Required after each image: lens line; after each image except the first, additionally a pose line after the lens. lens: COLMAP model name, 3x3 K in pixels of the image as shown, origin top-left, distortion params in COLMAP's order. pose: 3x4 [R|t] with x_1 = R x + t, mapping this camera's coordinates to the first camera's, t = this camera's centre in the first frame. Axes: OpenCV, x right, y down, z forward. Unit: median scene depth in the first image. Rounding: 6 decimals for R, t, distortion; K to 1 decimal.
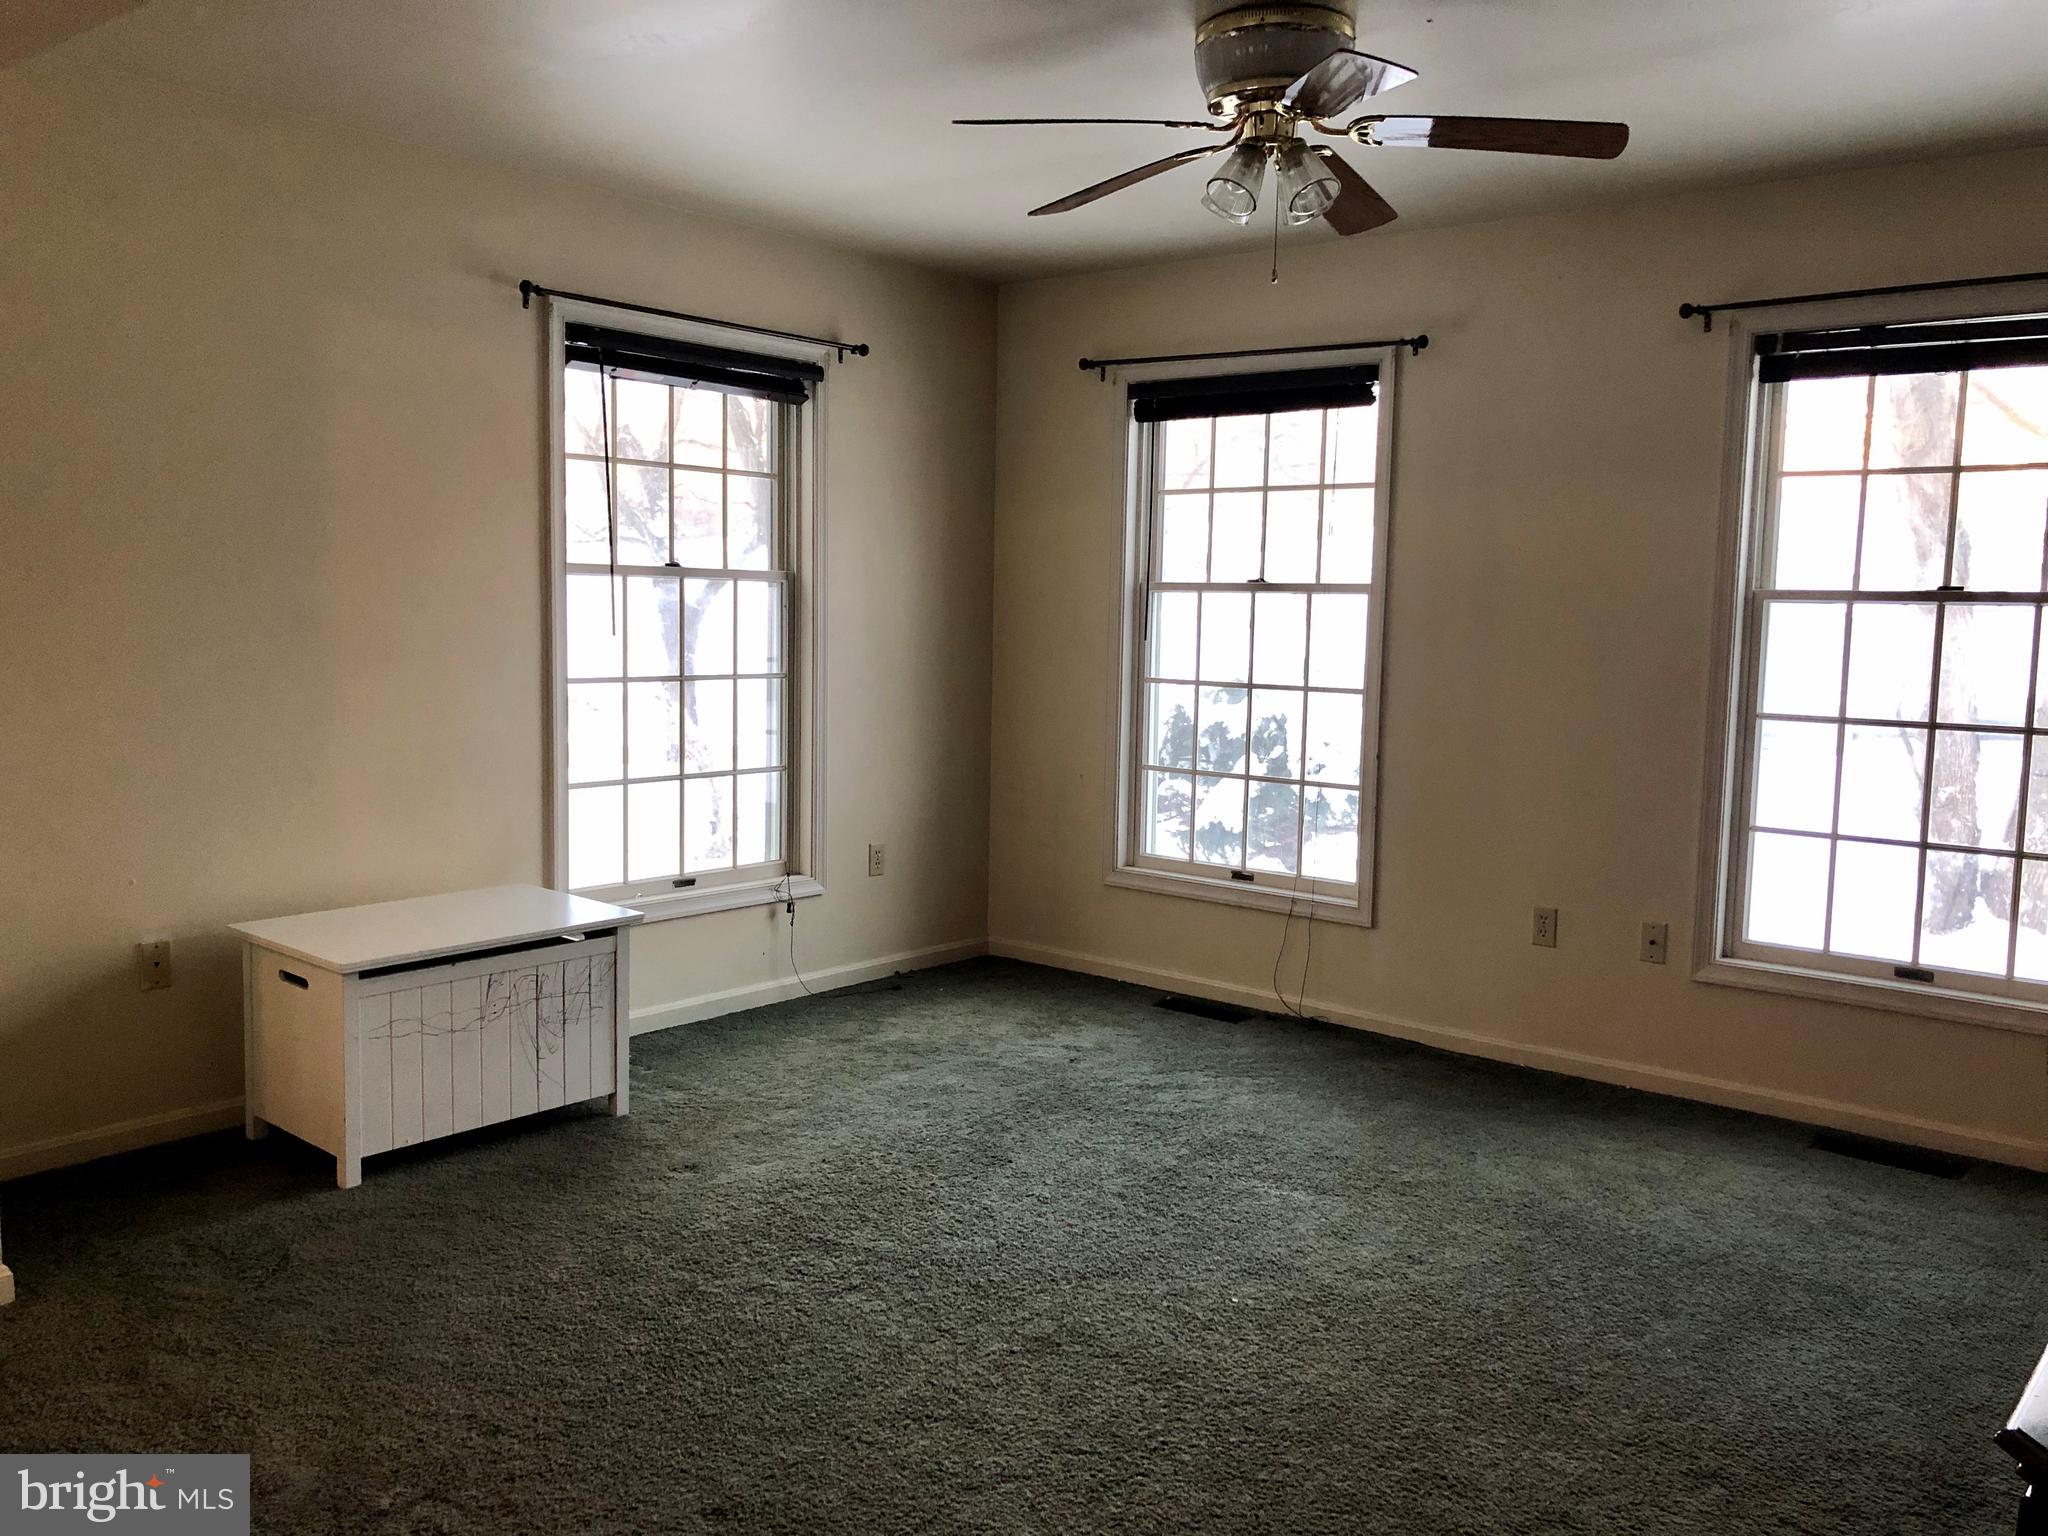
lens RADIAL K [[1664.4, 0, 1024.9], [0, 1664.4, 775.5], [0, 0, 1]] dist [0.024494, -0.018726]
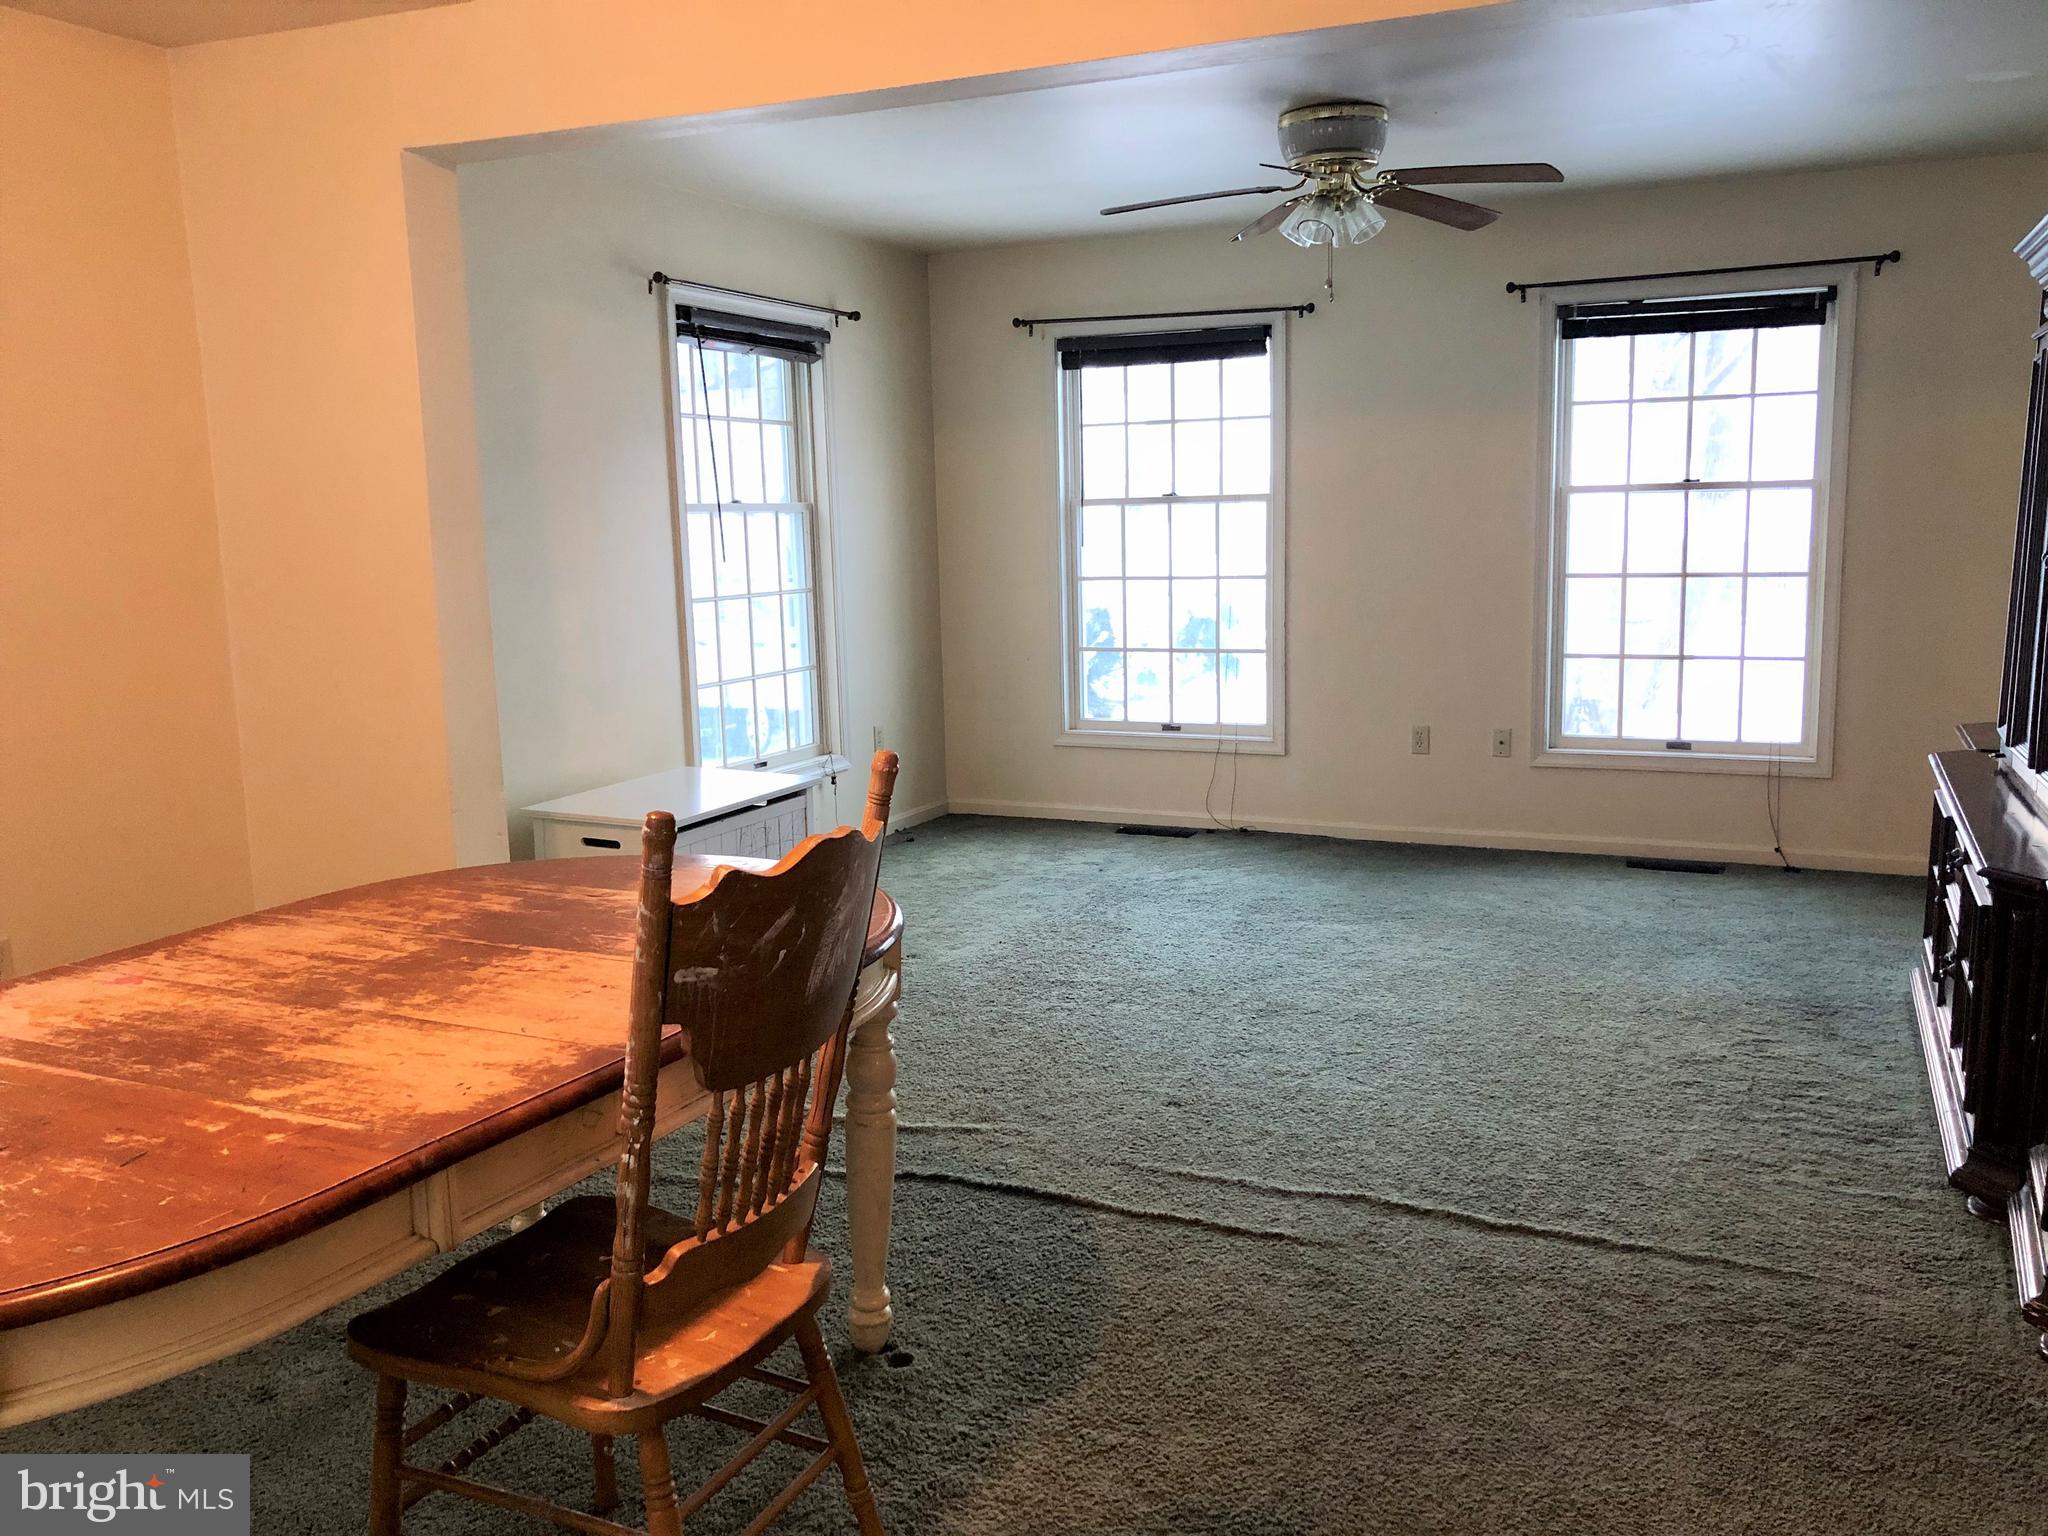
lens RADIAL K [[1664.4, 0, 1024.9], [0, 1664.4, 775.5], [0, 0, 1]] dist [0.024494, -0.018726]
pose [[0.964350, -0.083648, 0.251061, -0.337879], [0.070814, 0.995699, 0.059741, 0.014326], [-0.254979, -0.039833, 0.966126, -0.233165]]
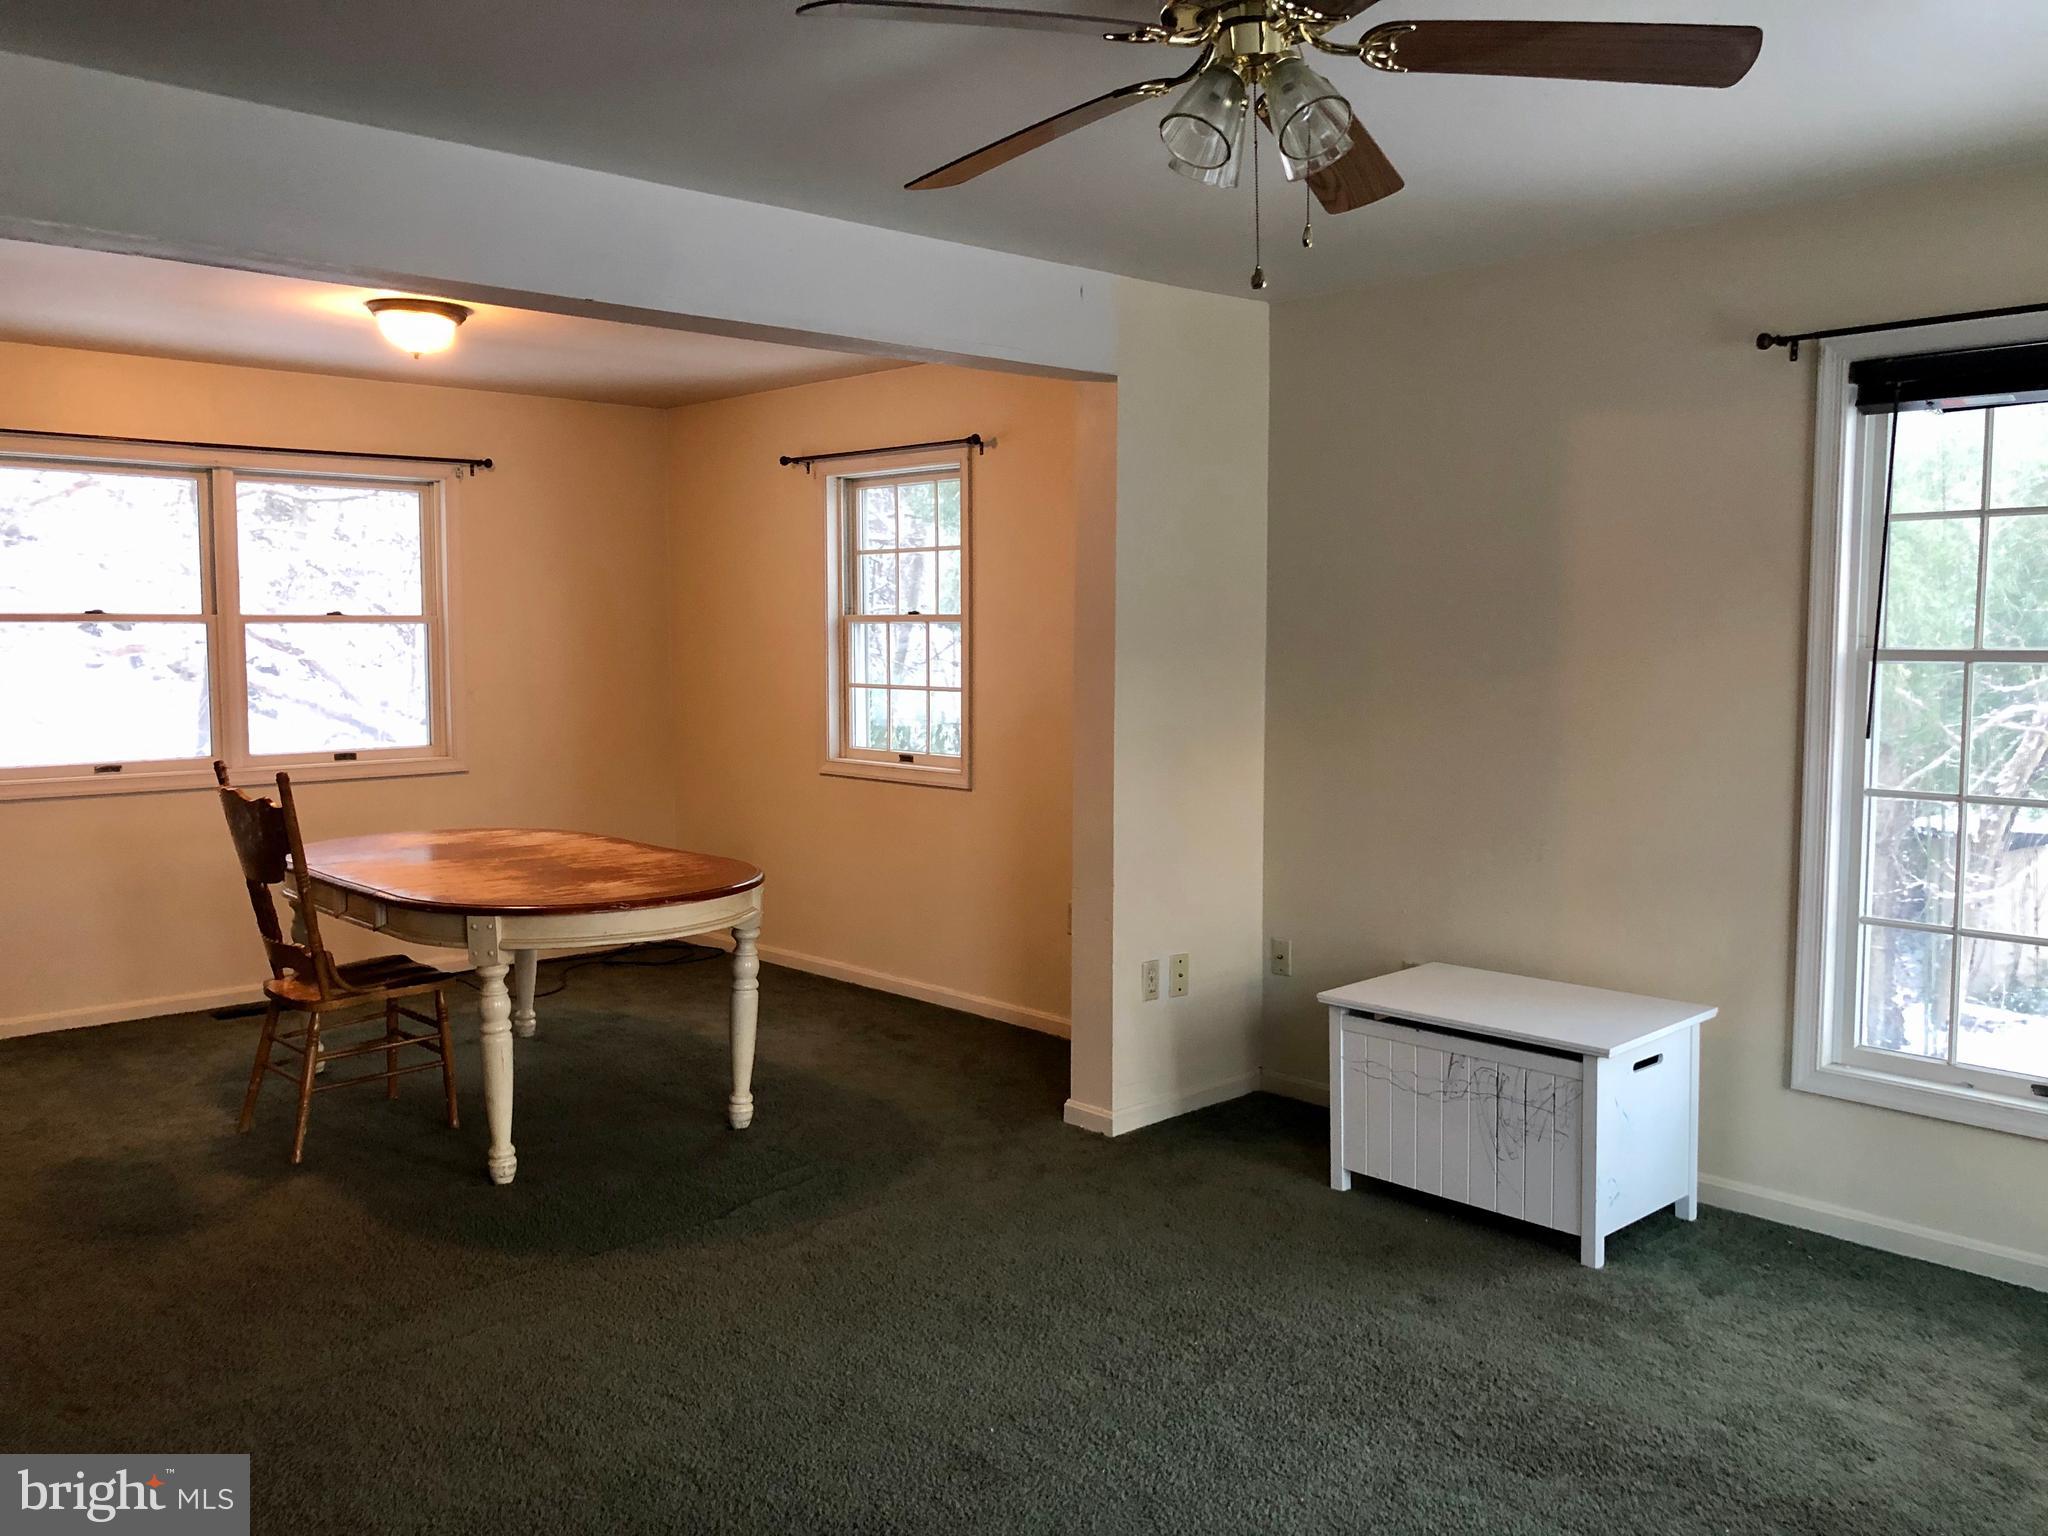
lens RADIAL K [[1667.6, 0, 1024.0], [0, 1667.6, 768.0], [0, 0, 1]] dist [0.012096, -0.009234]
pose [[-0.117346, 0.054663, -0.991586, 0.570264], [-0.113105, 0.991251, 0.068030, -0.075113], [0.986629, 0.120137, -0.110137, 0.658883]]
